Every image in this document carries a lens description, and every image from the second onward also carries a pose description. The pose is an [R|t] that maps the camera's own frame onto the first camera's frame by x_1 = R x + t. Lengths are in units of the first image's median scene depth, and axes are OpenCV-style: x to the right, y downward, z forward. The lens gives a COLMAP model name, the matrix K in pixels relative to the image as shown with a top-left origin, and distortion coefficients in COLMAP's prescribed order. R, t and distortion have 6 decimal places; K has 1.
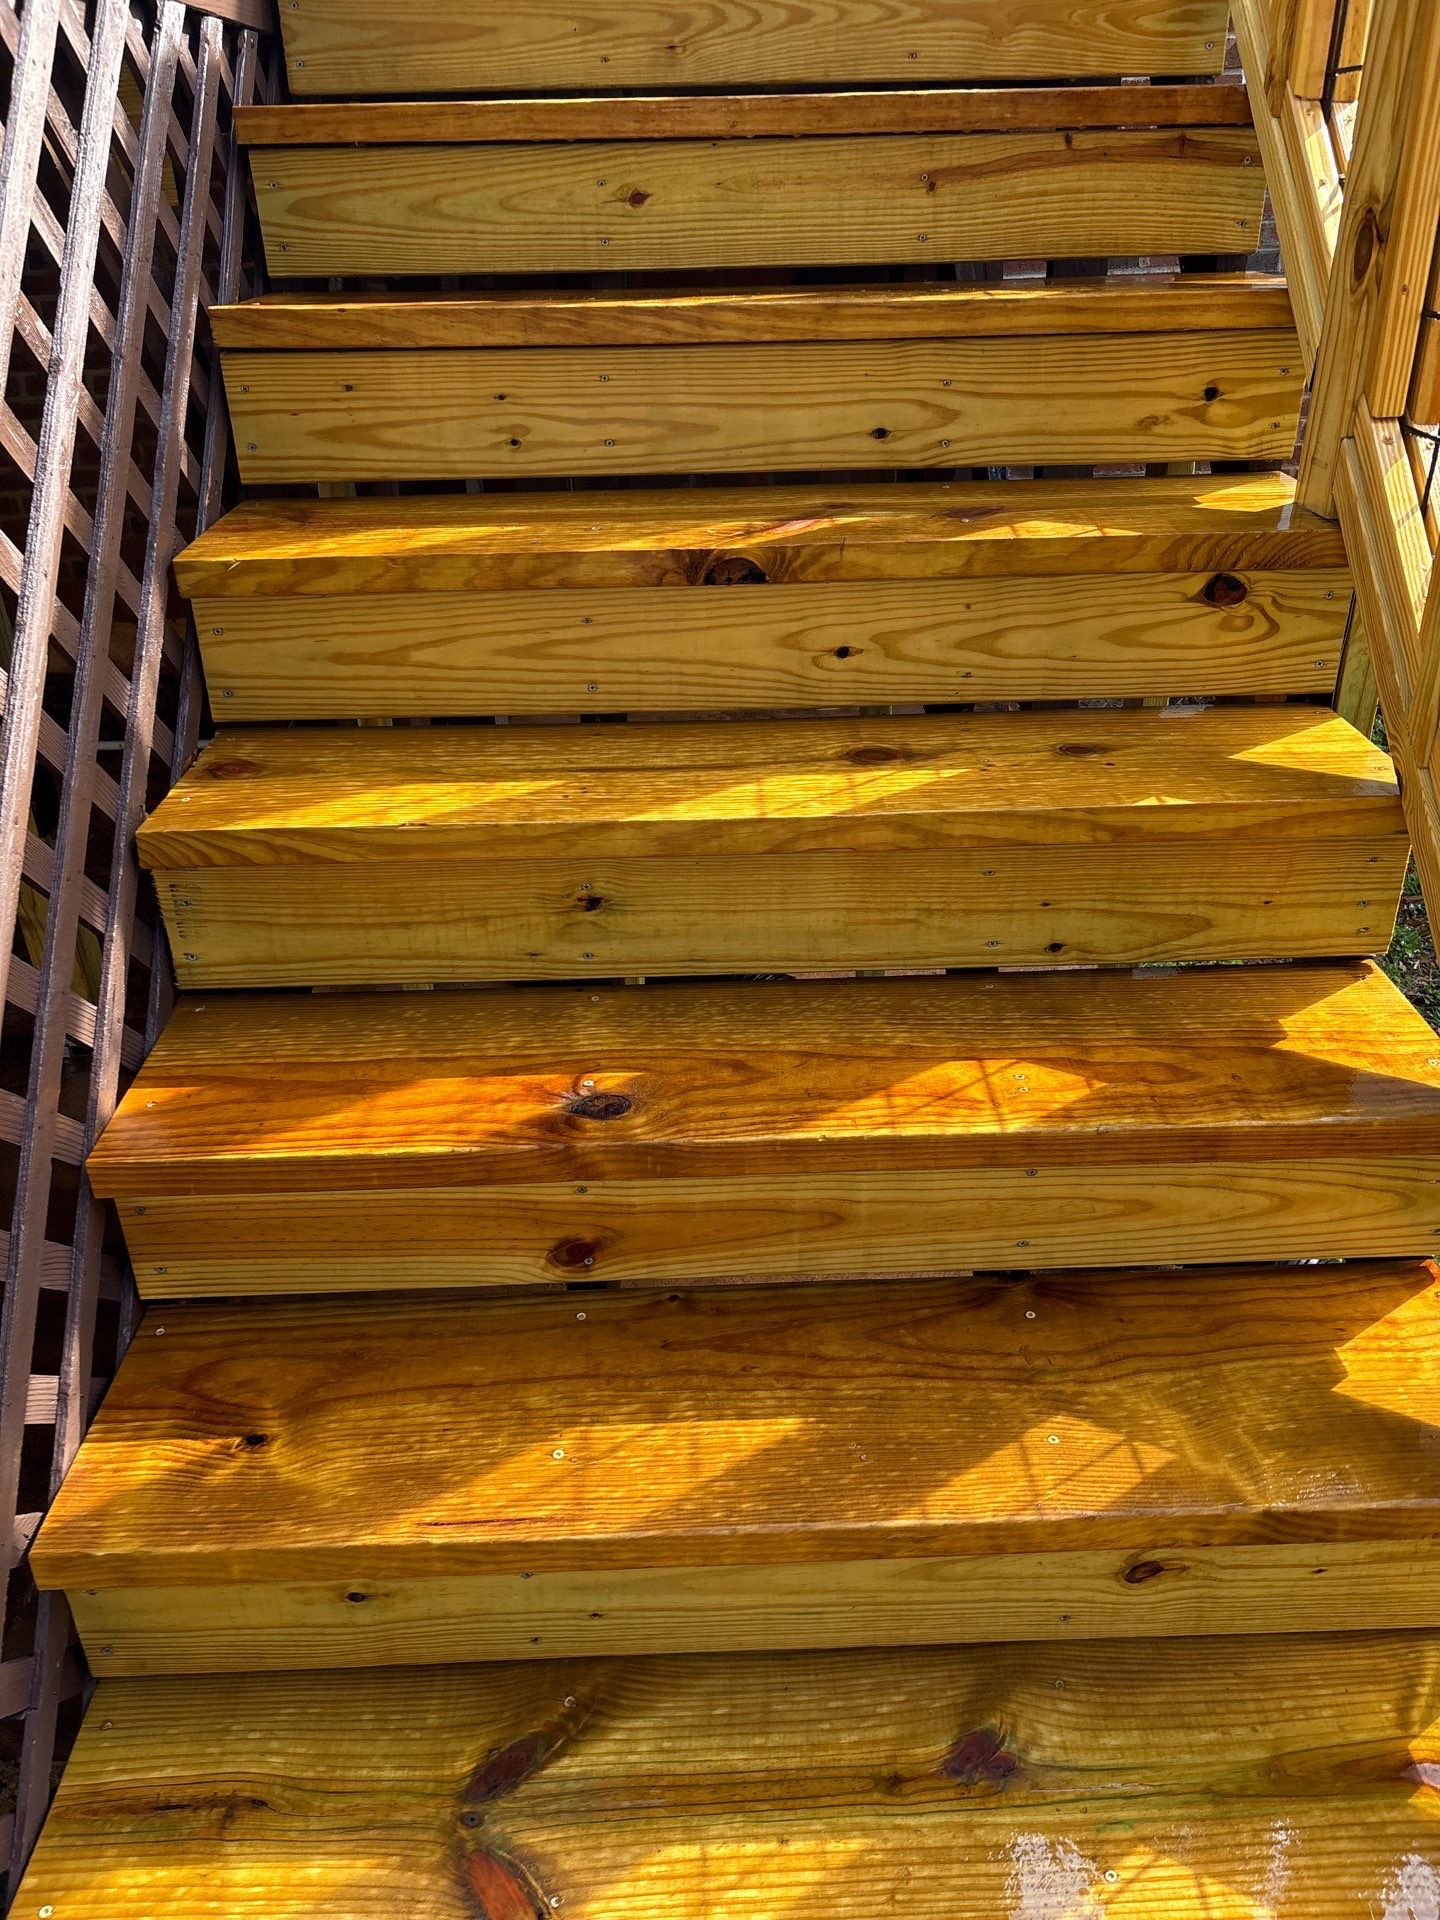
lens RADIAL K [[1537.1, 0, 721.7], [0, 1537.1, 996.9], [0, 0, 1]] dist [0.014807, -0.002756]
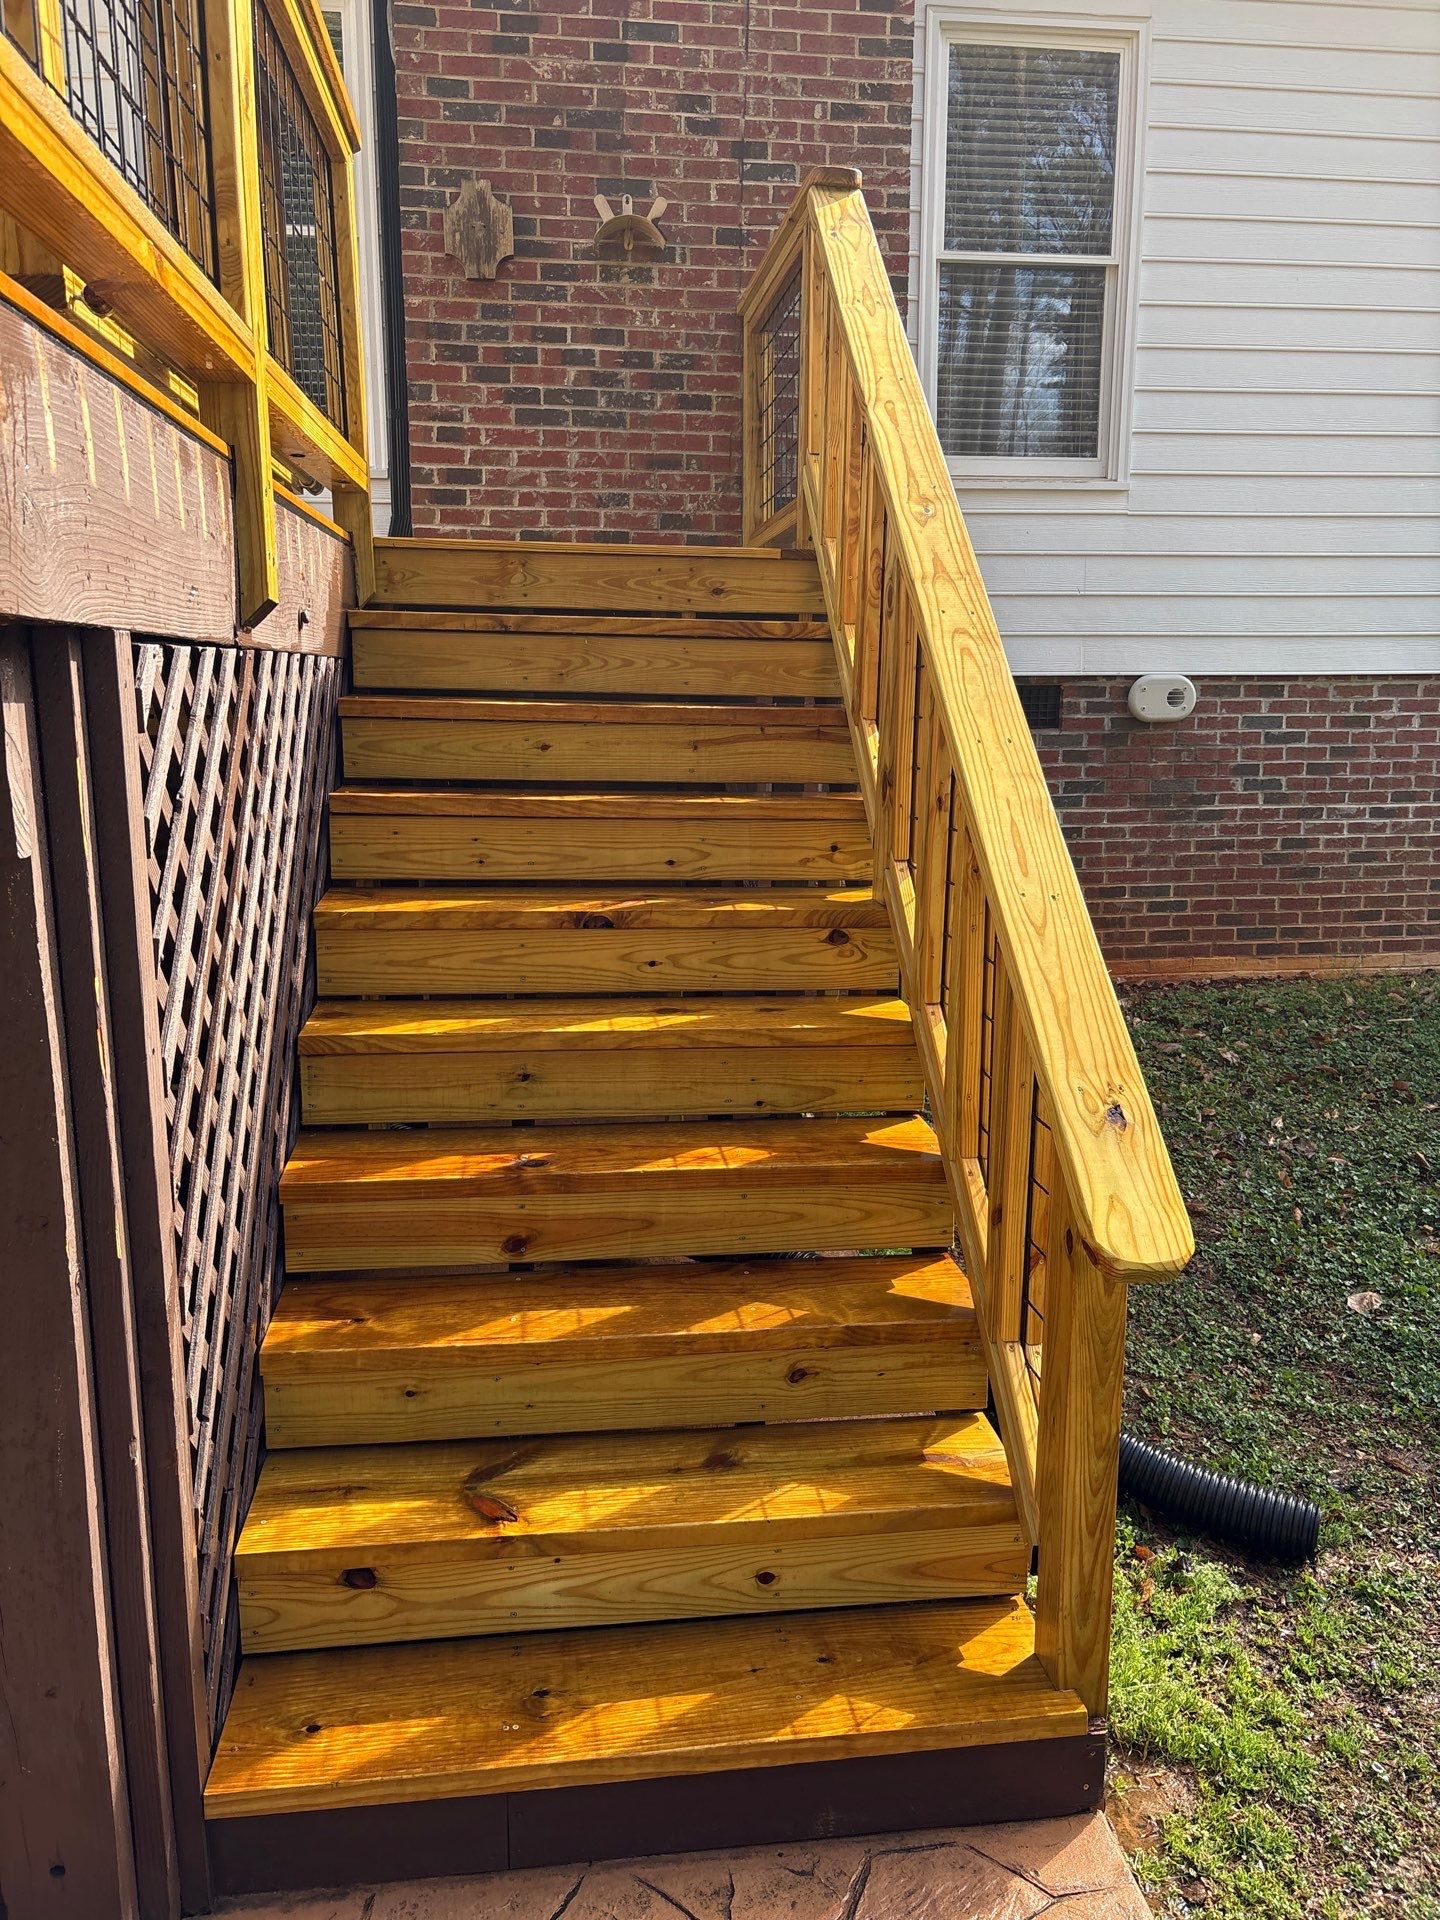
lens RADIAL K [[1441.9, 0, 722.1], [0, 1441.9, 963.2], [0, 0, 1]] dist [0.023260, -0.023564]
pose [[0.992609, 0.016798, 0.120187, -0.058446], [0.019335, 0.955830, -0.293282, 0.346660], [-0.119805, 0.293439, 0.948441, -0.831850]]
